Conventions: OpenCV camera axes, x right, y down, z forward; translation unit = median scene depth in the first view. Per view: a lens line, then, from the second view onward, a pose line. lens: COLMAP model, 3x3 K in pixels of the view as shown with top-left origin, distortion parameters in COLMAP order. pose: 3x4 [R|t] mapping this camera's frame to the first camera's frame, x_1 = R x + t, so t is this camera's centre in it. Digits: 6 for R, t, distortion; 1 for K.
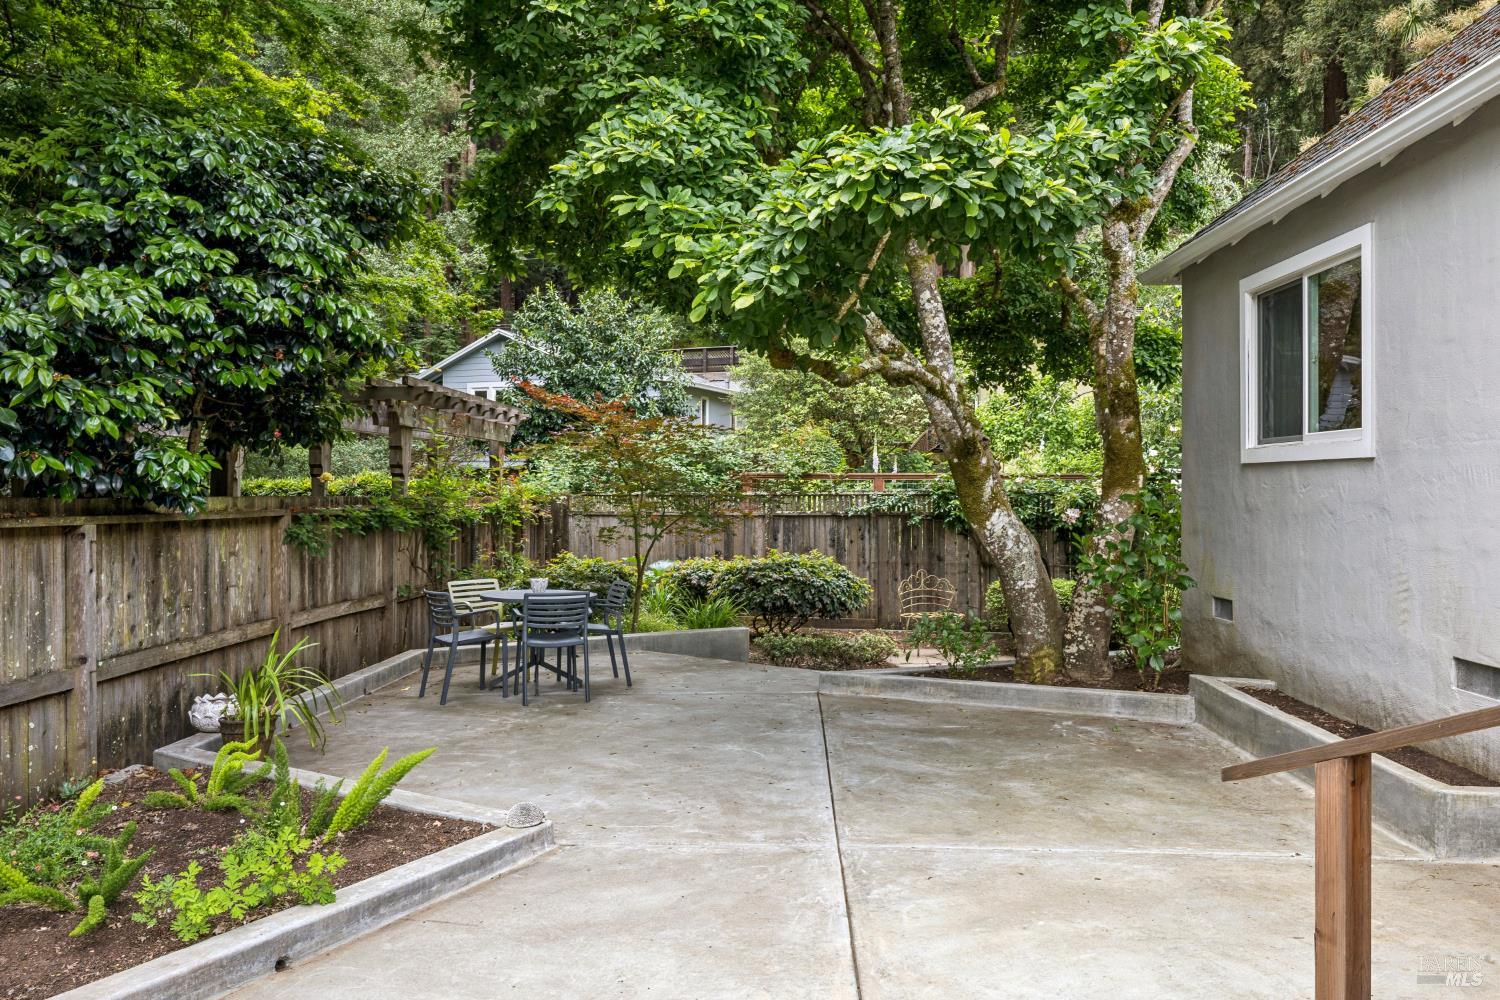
lens RADIAL K [[1119.0, 0, 752.3], [0, 1119.0, 490.8], [0, 0, 1]] dist [0.005303, 0.001993]
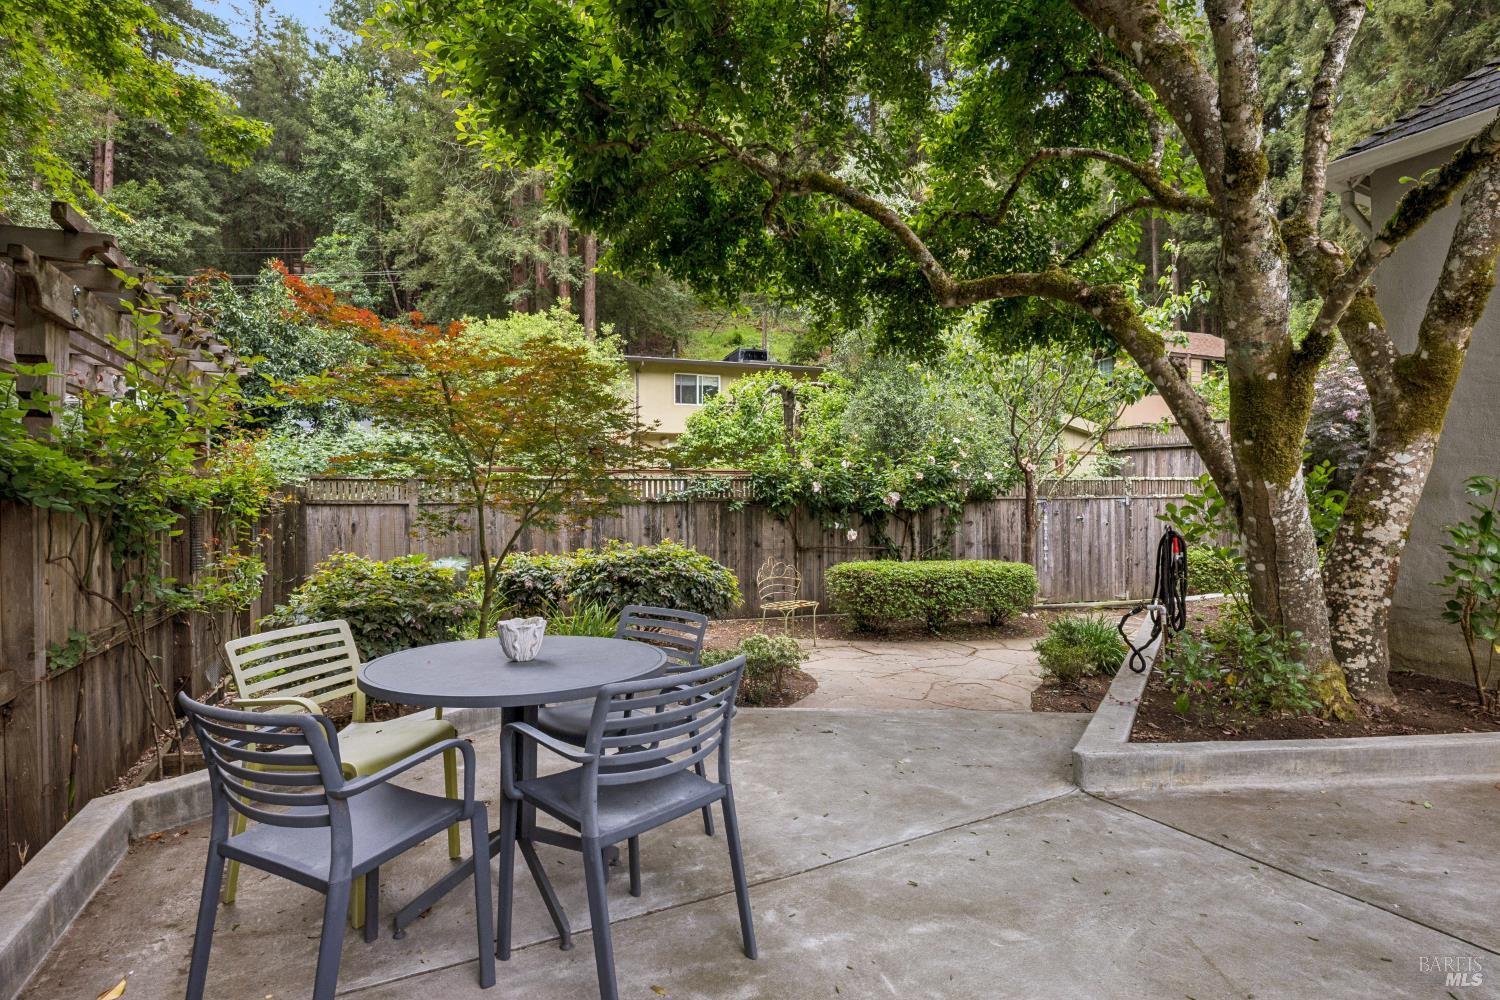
lens RADIAL K [[734.2, 0, 743.6], [0, 734.2, 500.2], [0, 0, 1]] dist [-0.020854, -0.003794]
pose [[0.881682, -0.004408, 0.471824, -0.261969], [0.005018, 0.999987, -0.000033, 0.038883], [-0.471818, 0.002397, 0.881693, 0.786885]]
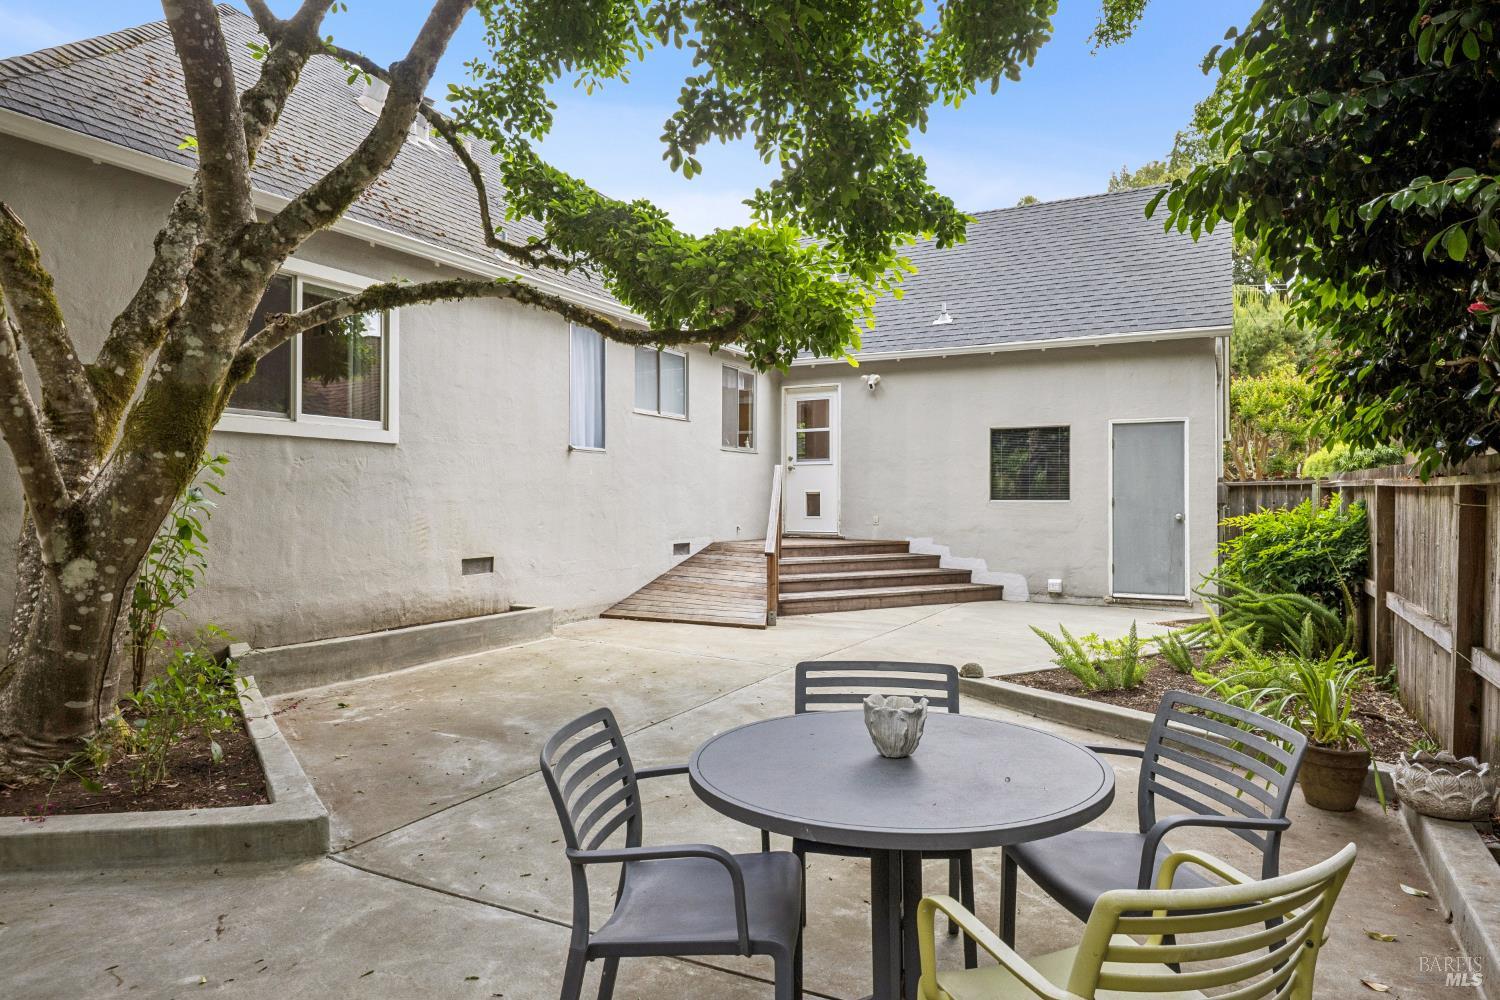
lens RADIAL K [[901.8, 0, 751.9], [0, 901.8, 490.6], [0, 0, 1]] dist [-0.007984, -0.005769]
pose [[-0.899095, 0.006599, 0.437703, -0.276523], [0.002364, 0.999945, -0.010220, 0.031850], [-0.437747, -0.008154, -0.899061, 1.302705]]
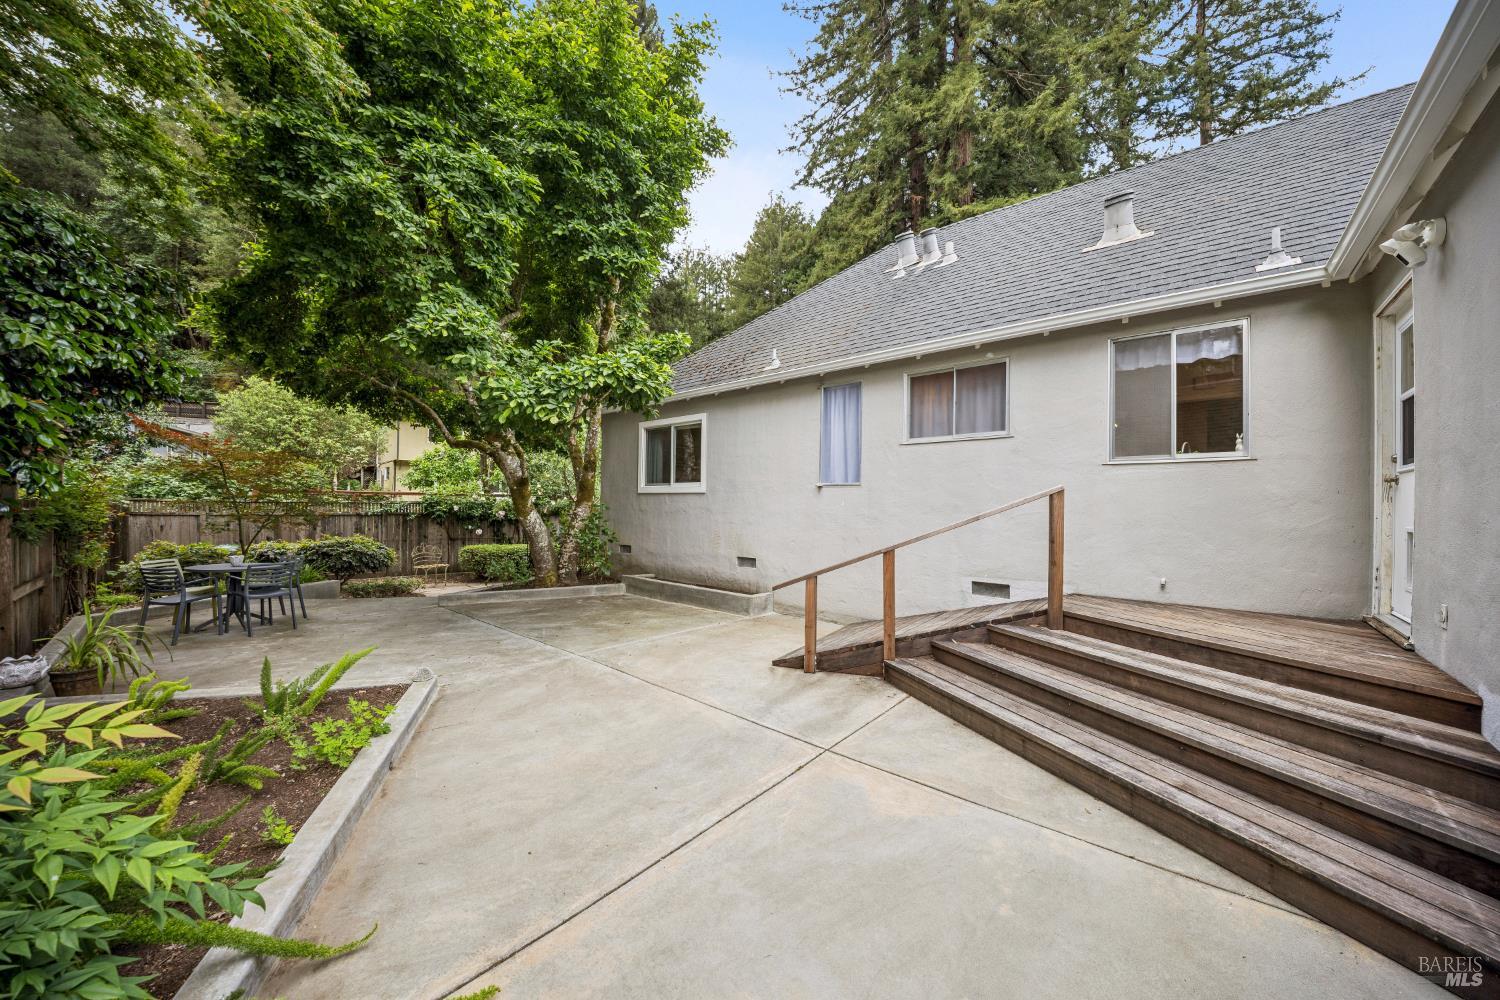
lens RADIAL K [[527.5, 0, 744.5], [0, 527.5, 506.7], [0, 0, 1]] dist [-0.028054, -0.001027]
pose [[0.637197, 0.005771, 0.770679, -0.309078], [-0.011064, 0.999937, 0.001660, 0.003271], [-0.770621, -0.009584, 0.637221, 0.025973]]
